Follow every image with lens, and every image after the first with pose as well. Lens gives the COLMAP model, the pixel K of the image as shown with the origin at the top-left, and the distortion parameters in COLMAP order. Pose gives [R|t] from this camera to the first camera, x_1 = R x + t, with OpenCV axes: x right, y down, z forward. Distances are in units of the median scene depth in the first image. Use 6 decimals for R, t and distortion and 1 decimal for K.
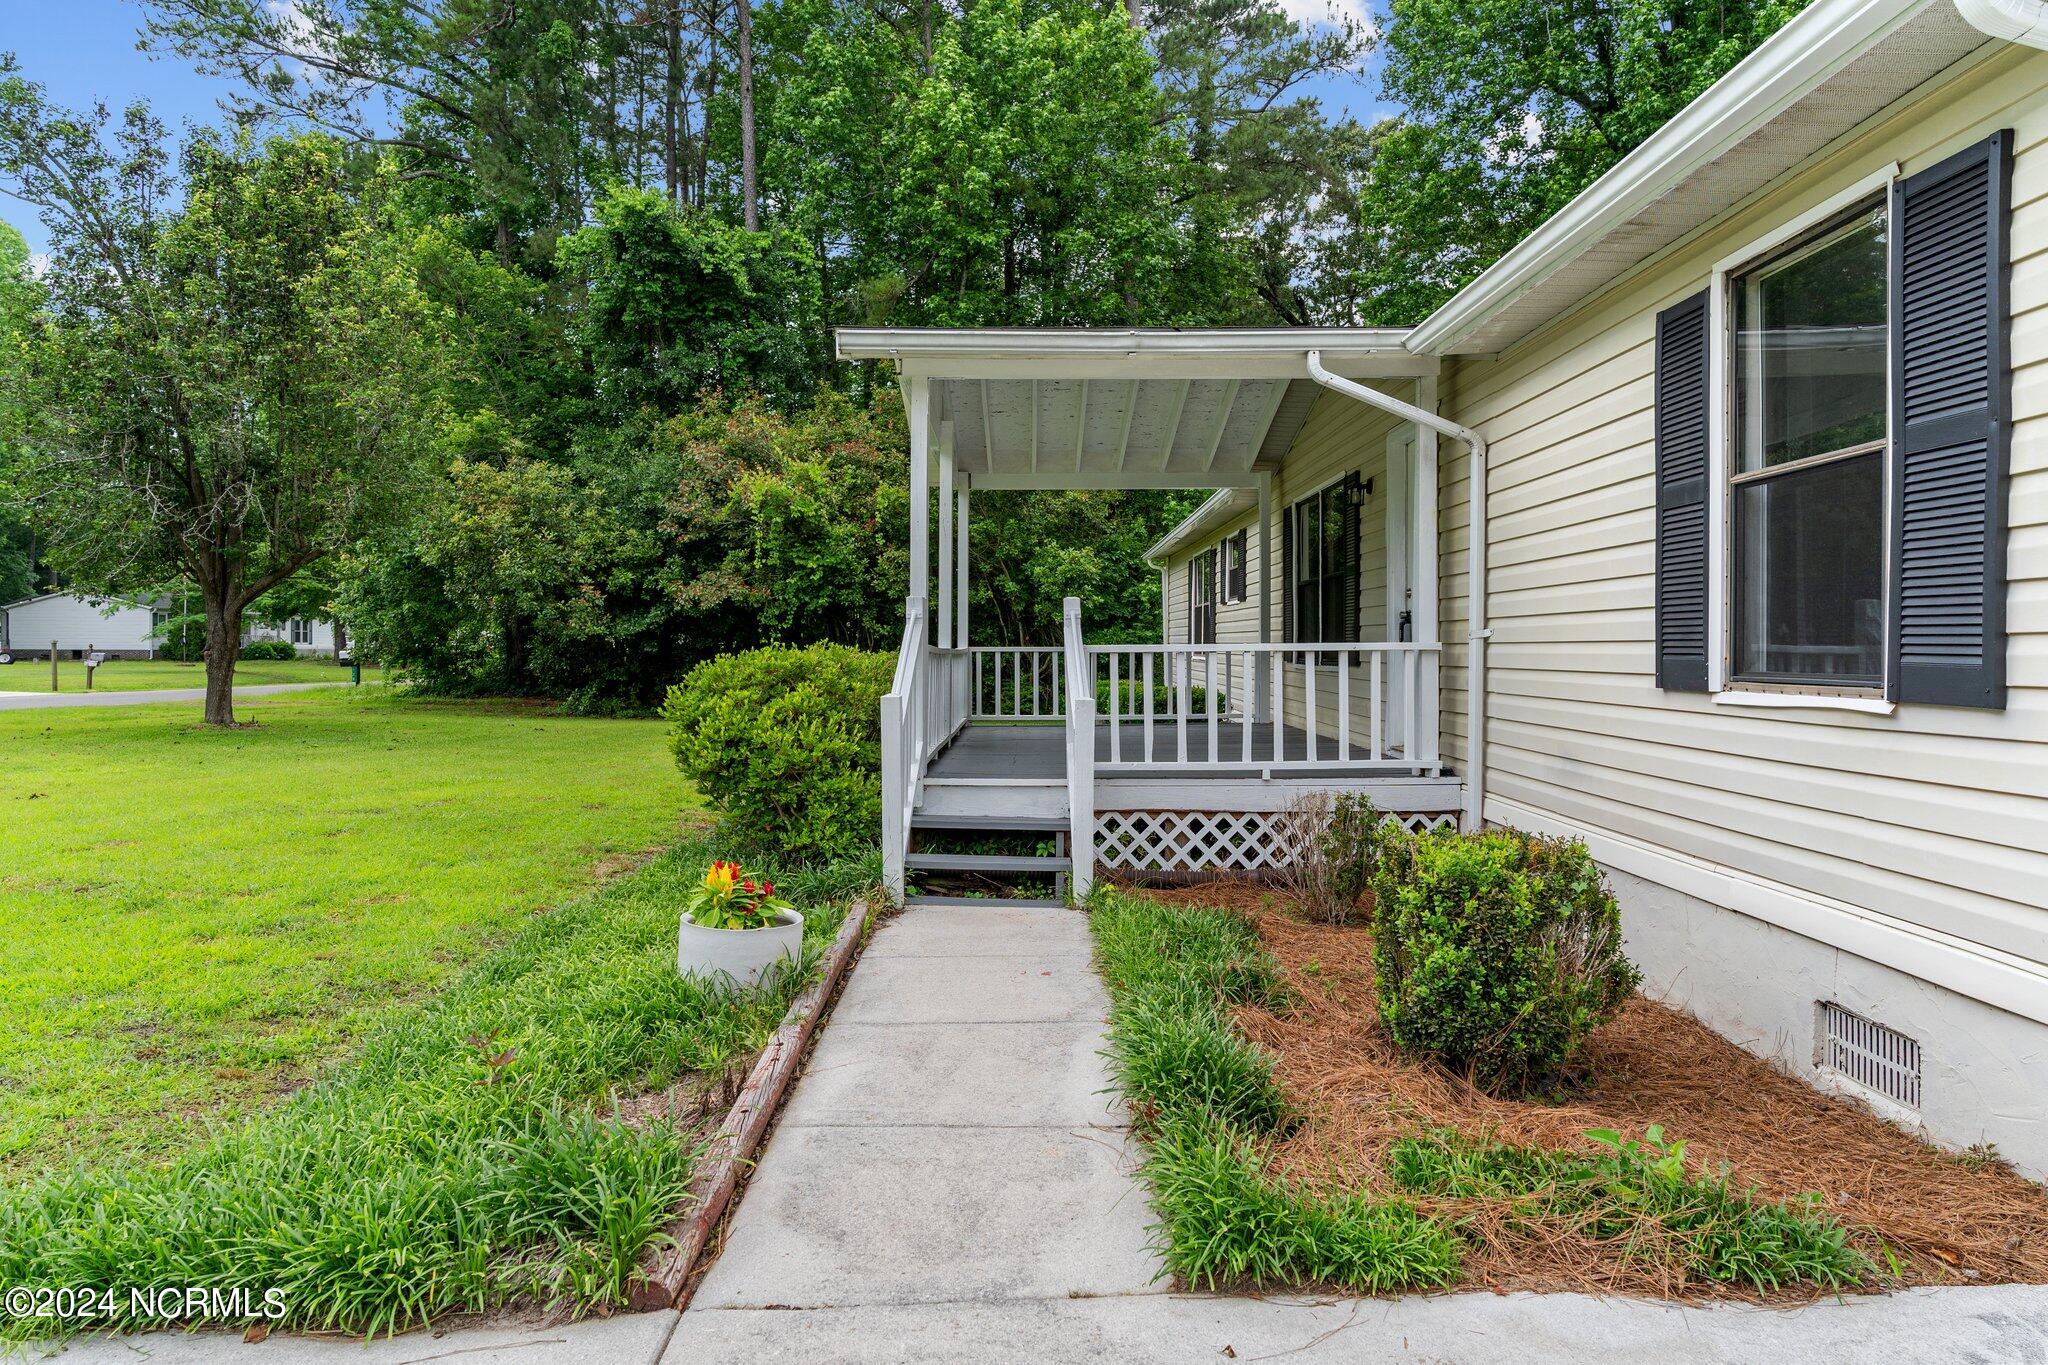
lens RADIAL K [[1261.7, 0, 1024.5], [0, 1261.7, 676.6], [0, 0, 1]] dist [0.001021, 0.003508]
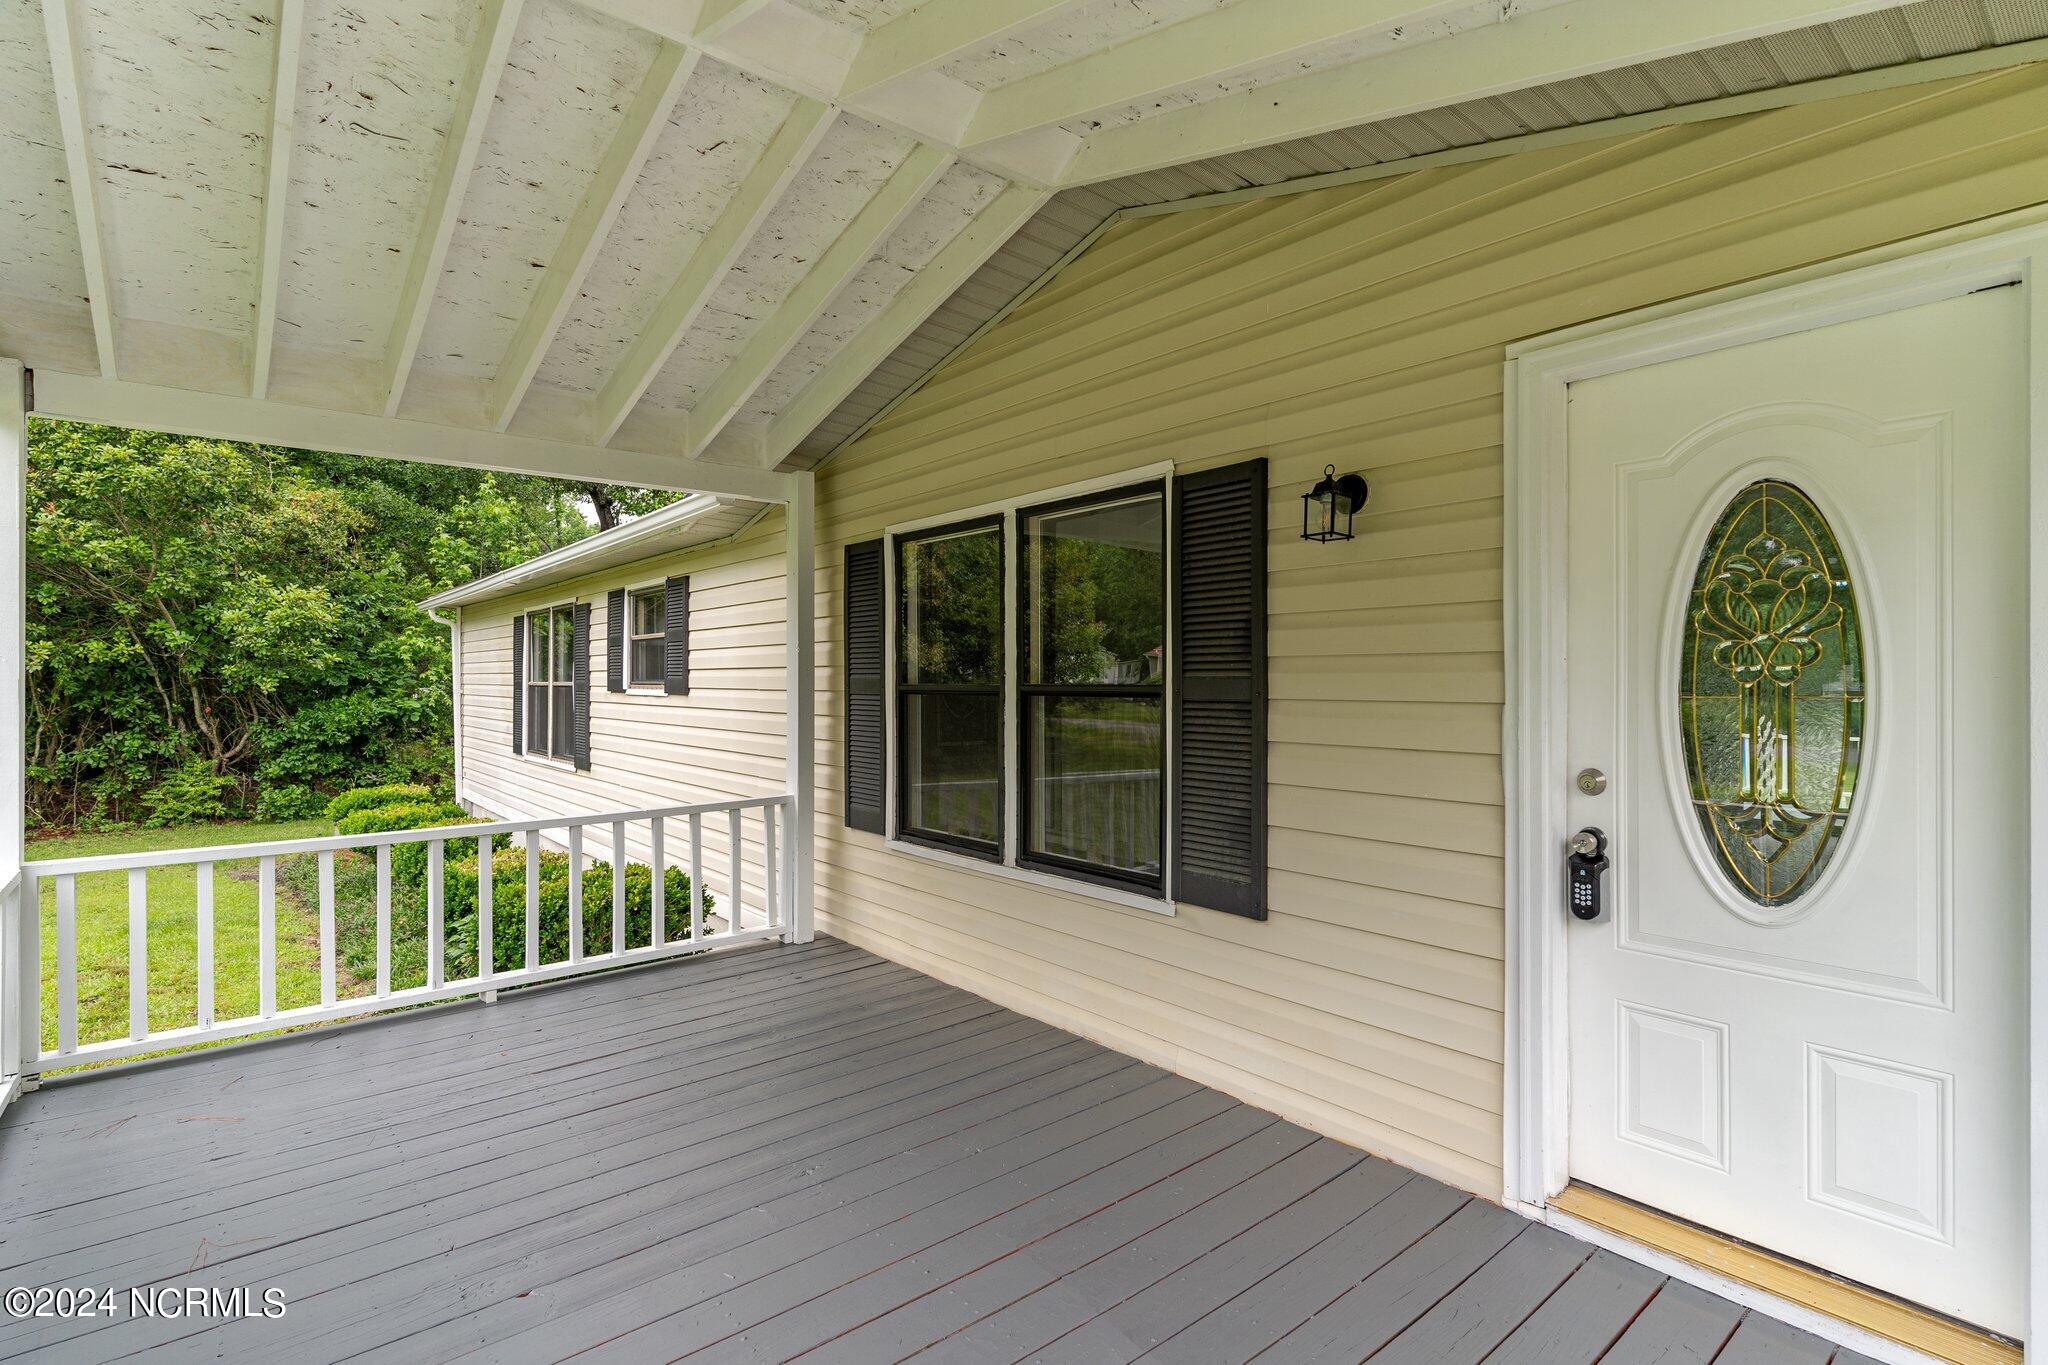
lens RADIAL K [[987.5, 0, 1018.9], [0, 987.5, 687.5], [0, 0, 1]] dist [-0.000735, 0.000025]
pose [[0.767853, -0.008551, 0.640569, -0.012714], [0.017633, 0.999814, -0.007790, -0.110660], [-0.640383, 0.017277, 0.767861, 1.032375]]
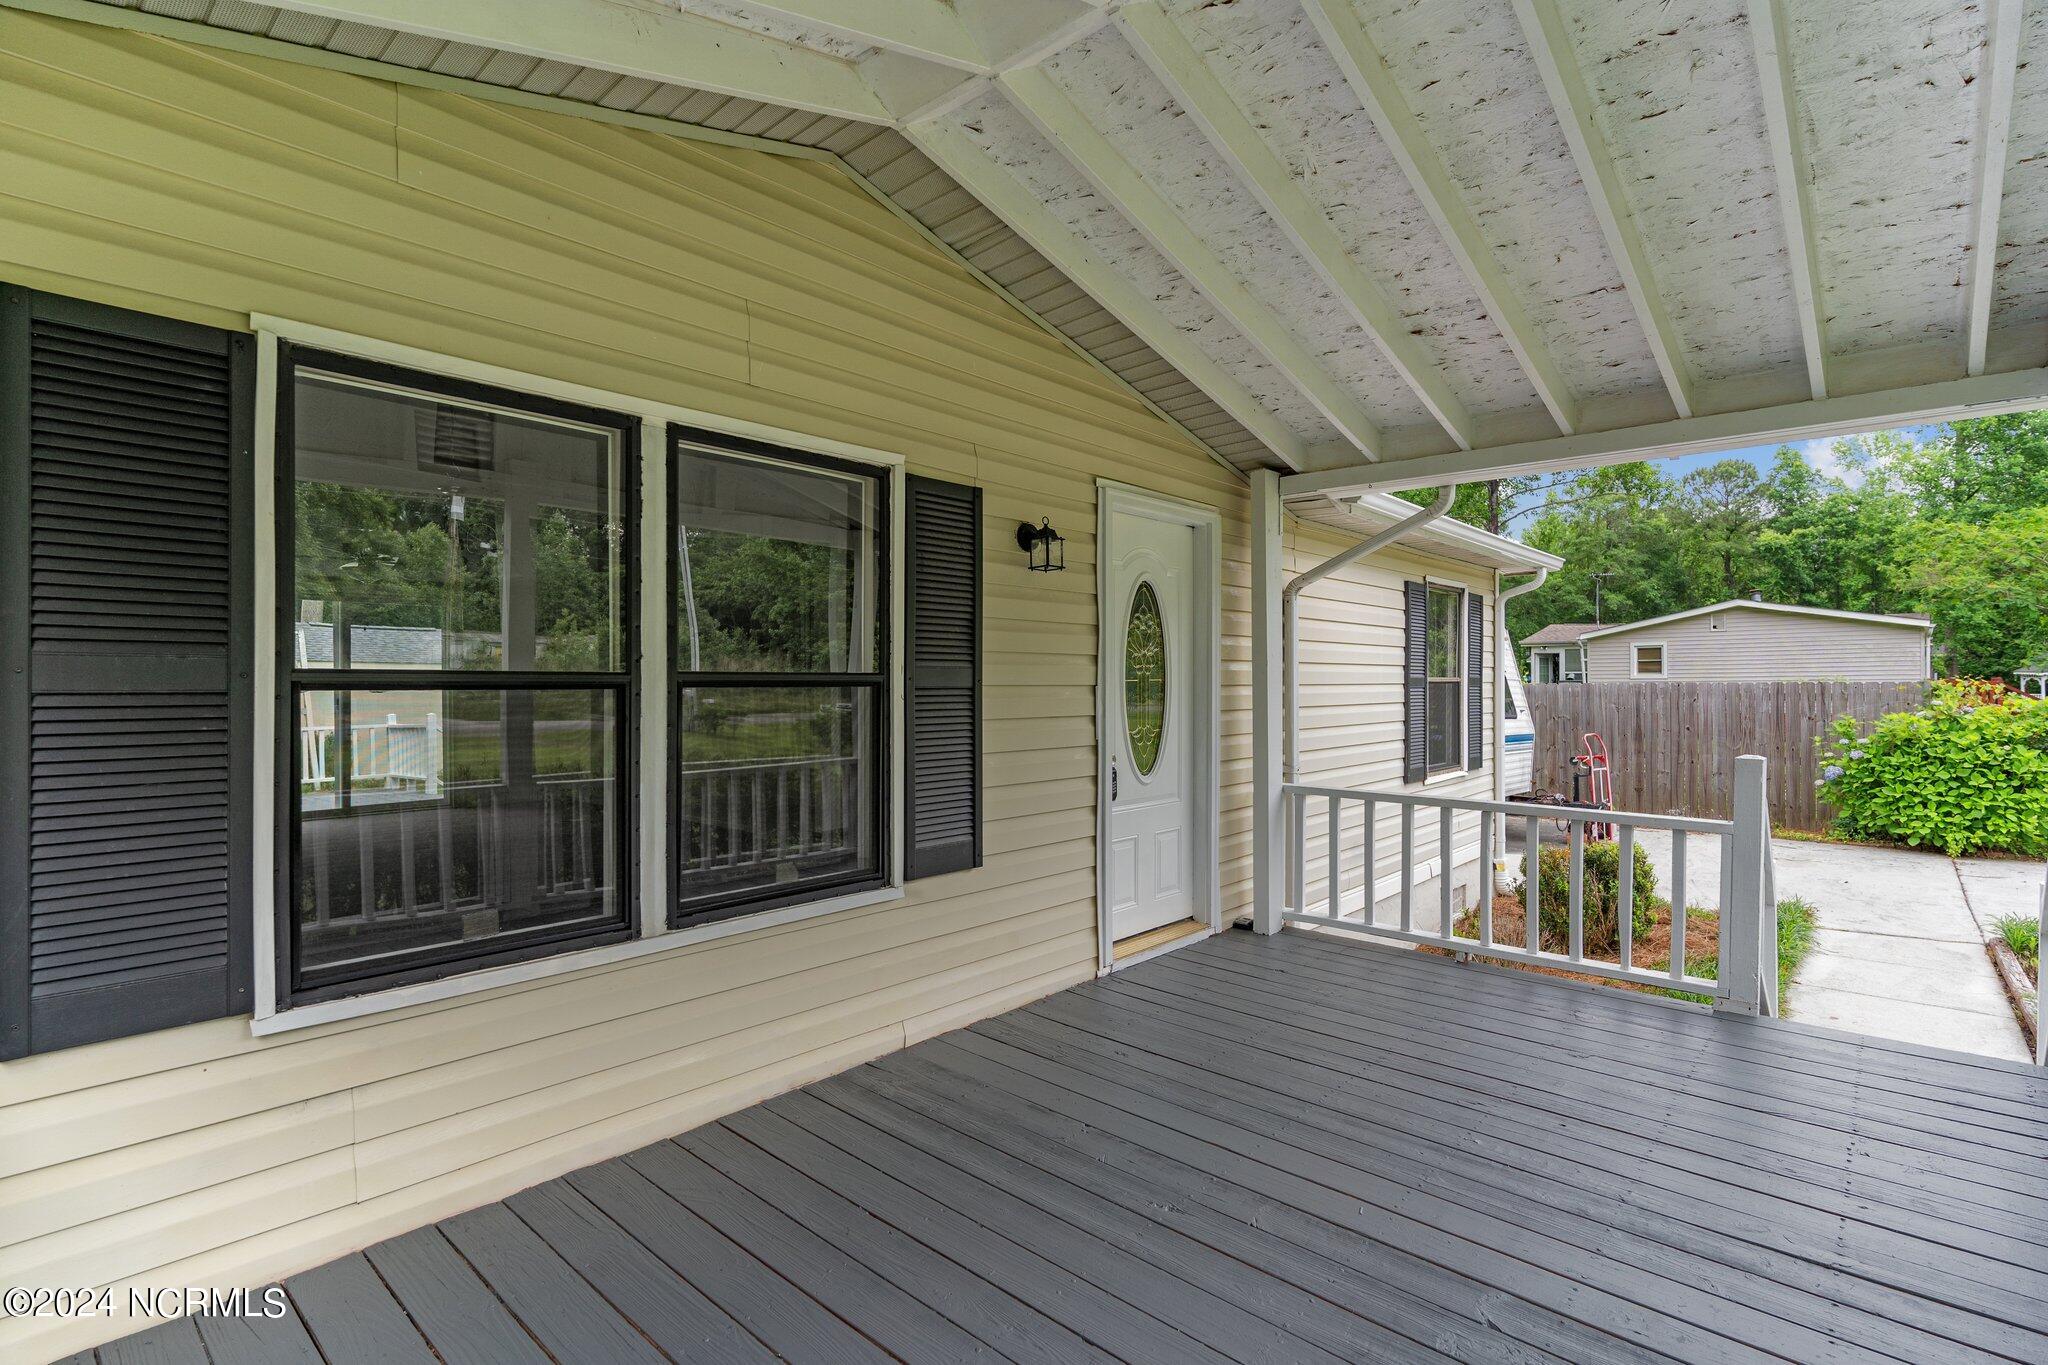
lens RADIAL K [[979.7, 0, 1024.0], [0, 979.7, 682.5], [0, 0, 1]] dist [-0.000535, -0.000196]
pose [[-0.750061, -0.009609, 0.661299, -0.018928], [0.007632, 0.999702, 0.023182, -0.120427], [-0.661324, 0.022435, -0.749765, 1.668411]]
